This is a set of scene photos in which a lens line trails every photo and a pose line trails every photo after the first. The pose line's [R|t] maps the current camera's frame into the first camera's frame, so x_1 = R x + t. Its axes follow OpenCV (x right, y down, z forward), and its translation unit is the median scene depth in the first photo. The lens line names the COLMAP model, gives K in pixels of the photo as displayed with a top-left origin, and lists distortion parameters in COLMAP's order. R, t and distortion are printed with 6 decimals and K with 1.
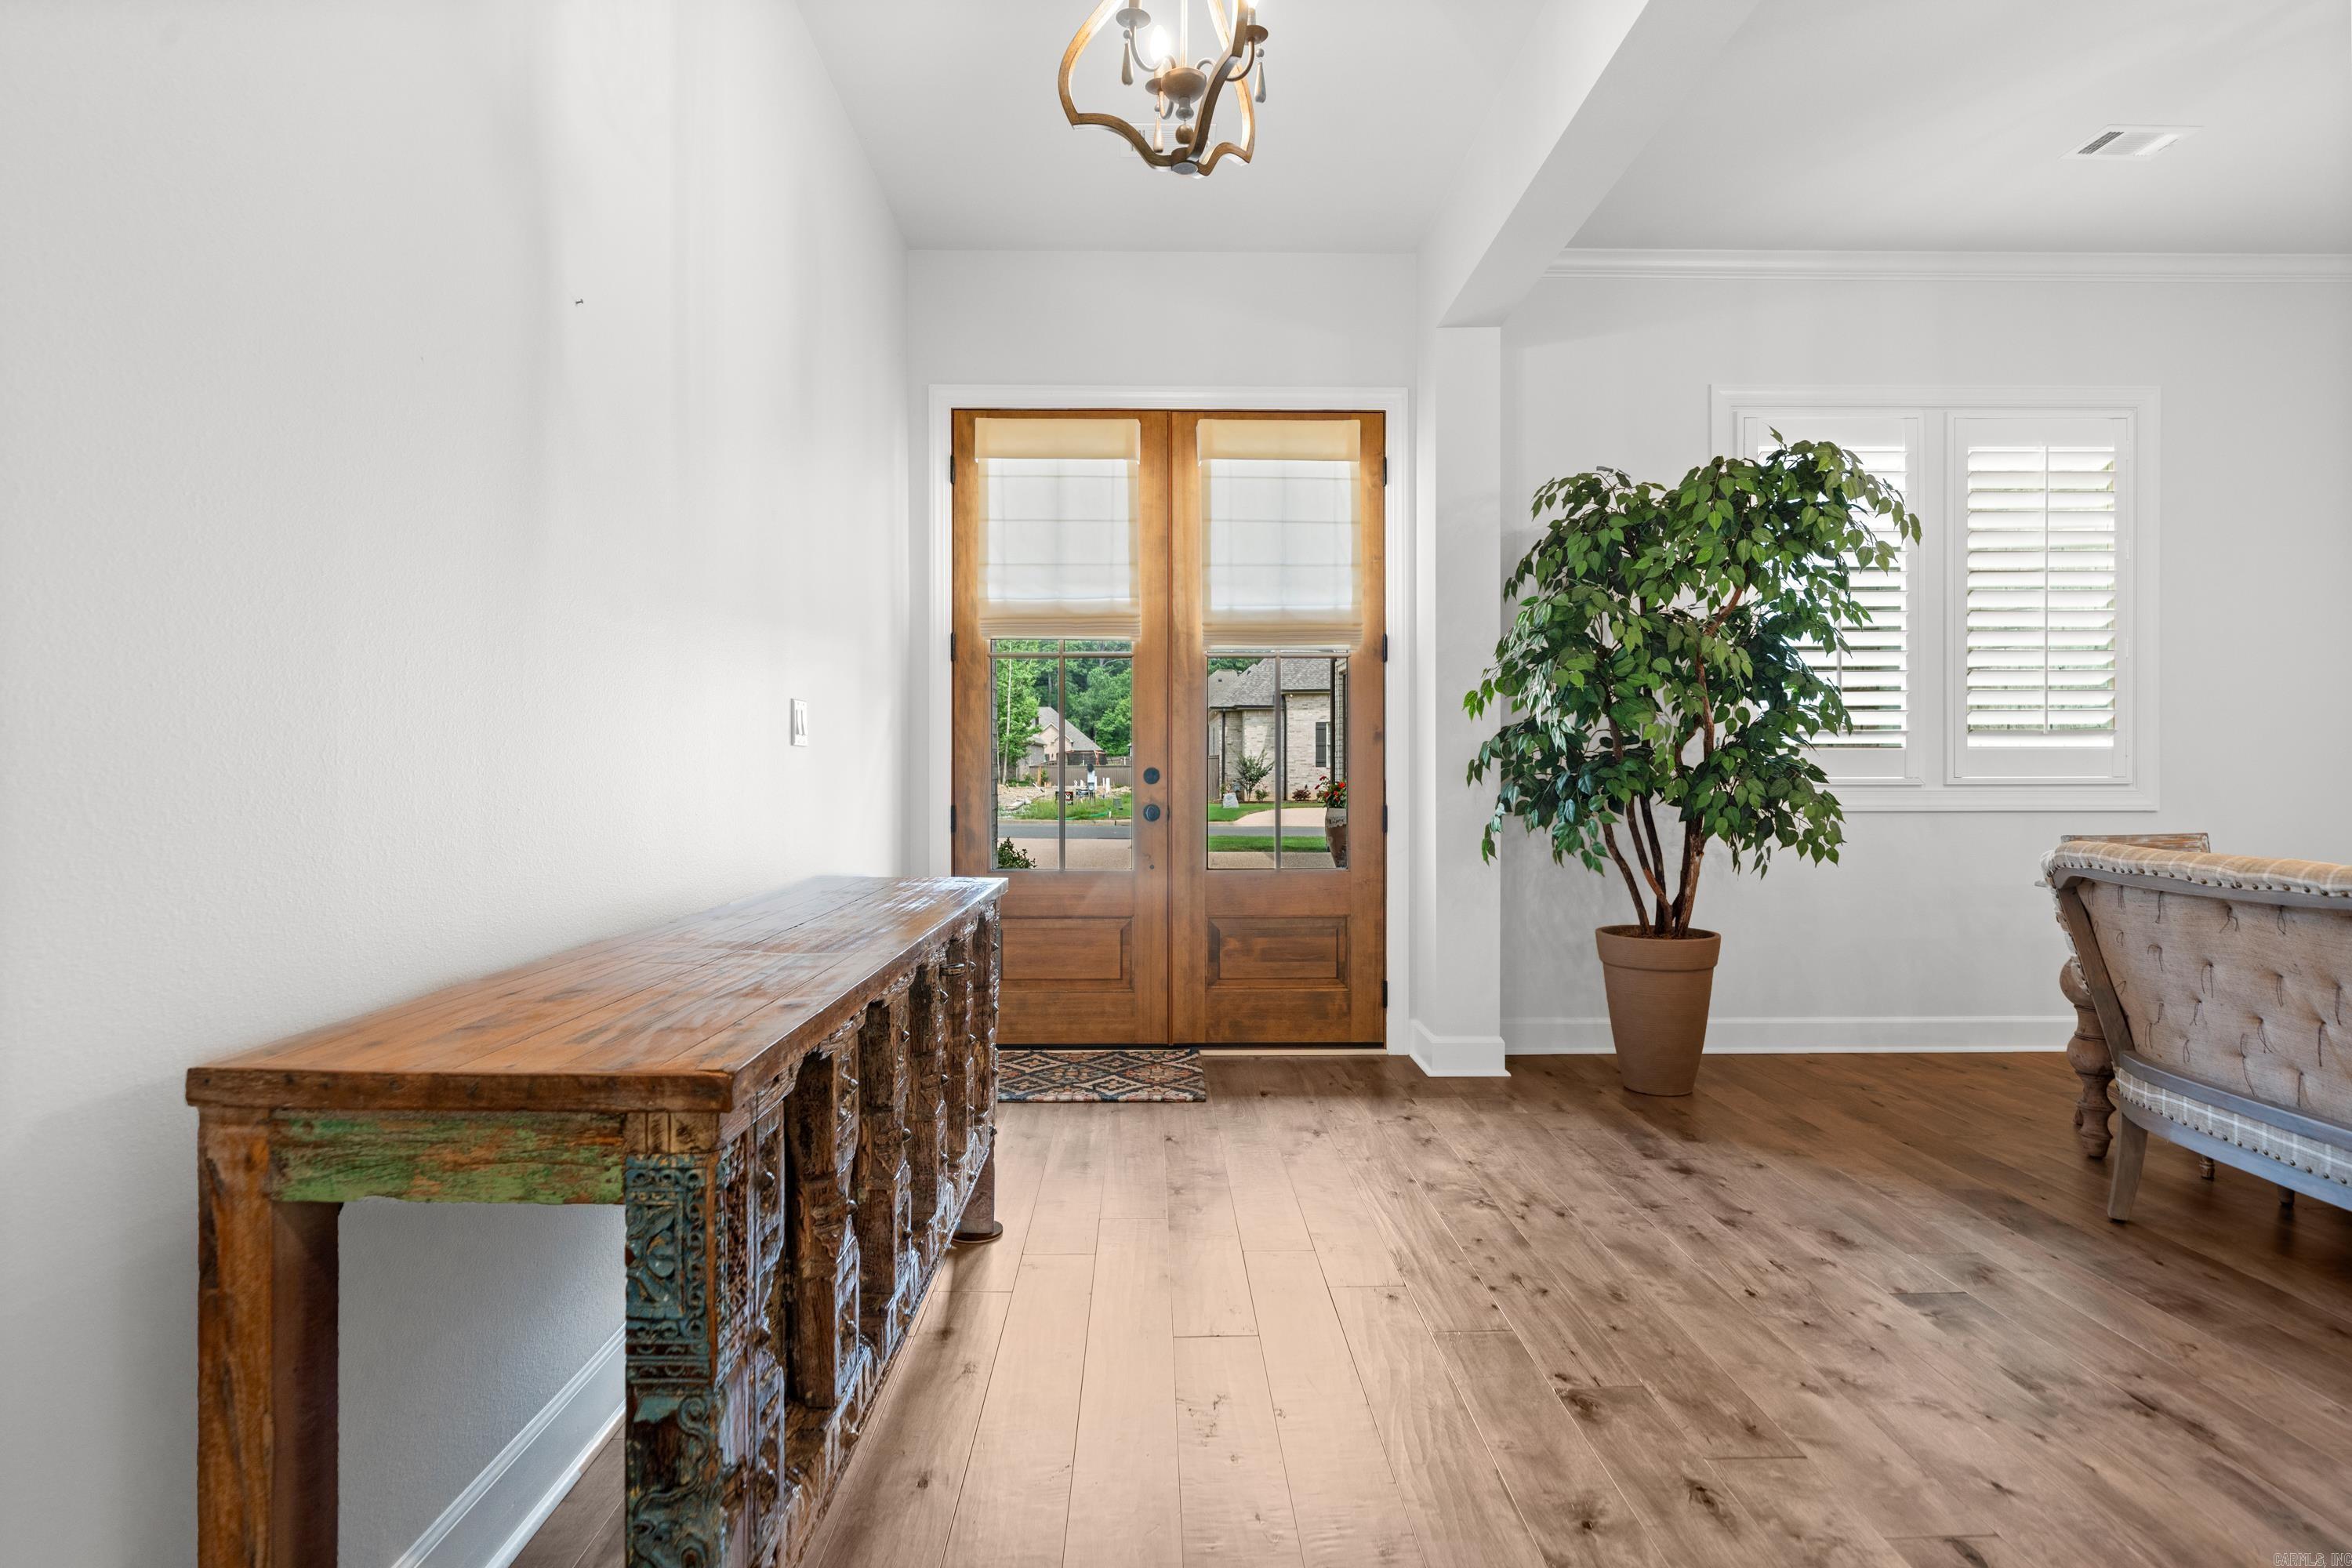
lens RADIAL K [[1192.6, 0, 1176.0], [0, 1192.6, 784.0], [0, 0, 1]] dist [0.001514, 0.000622]
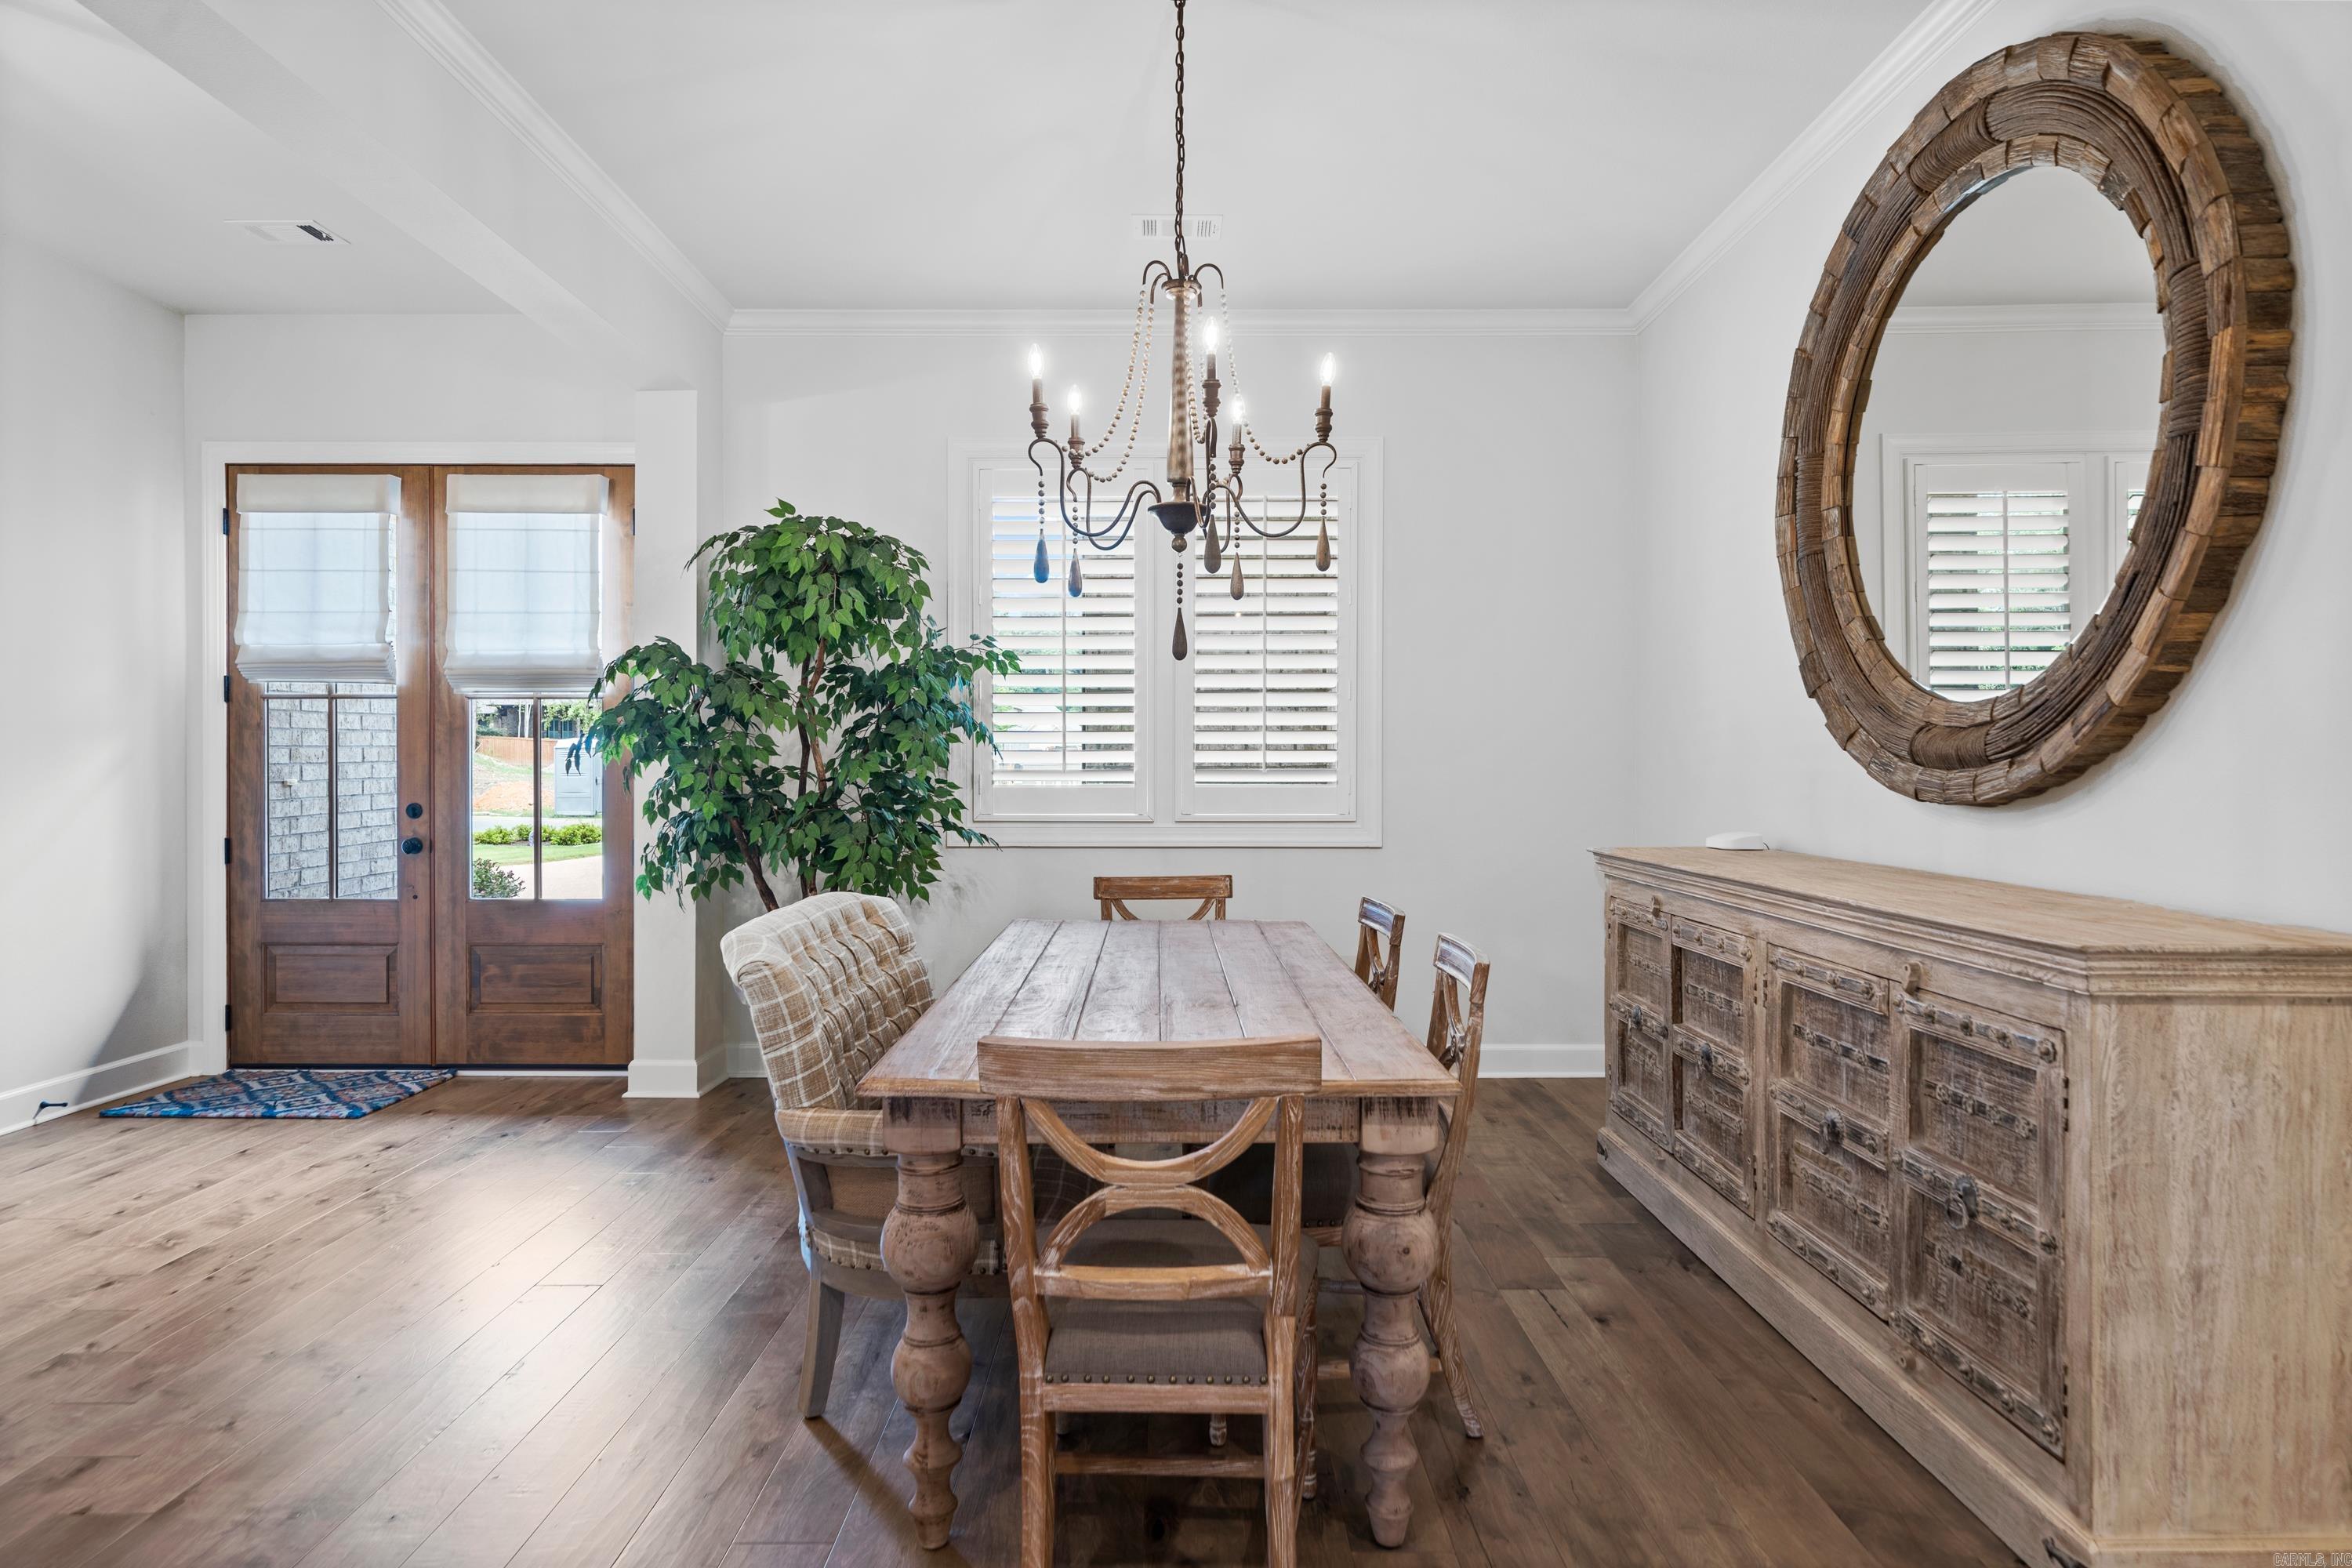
lens RADIAL K [[1283.5, 0, 1173.5], [0, 1283.5, 790.2], [0, 0, 1]] dist [-0.000511, 0.000107]
pose [[0.999739, 0.002614, -0.022708, 0.677254], [-0.002557, 0.999993, 0.002570, -0.029873], [0.022714, -0.002511, 0.999739, -0.121591]]
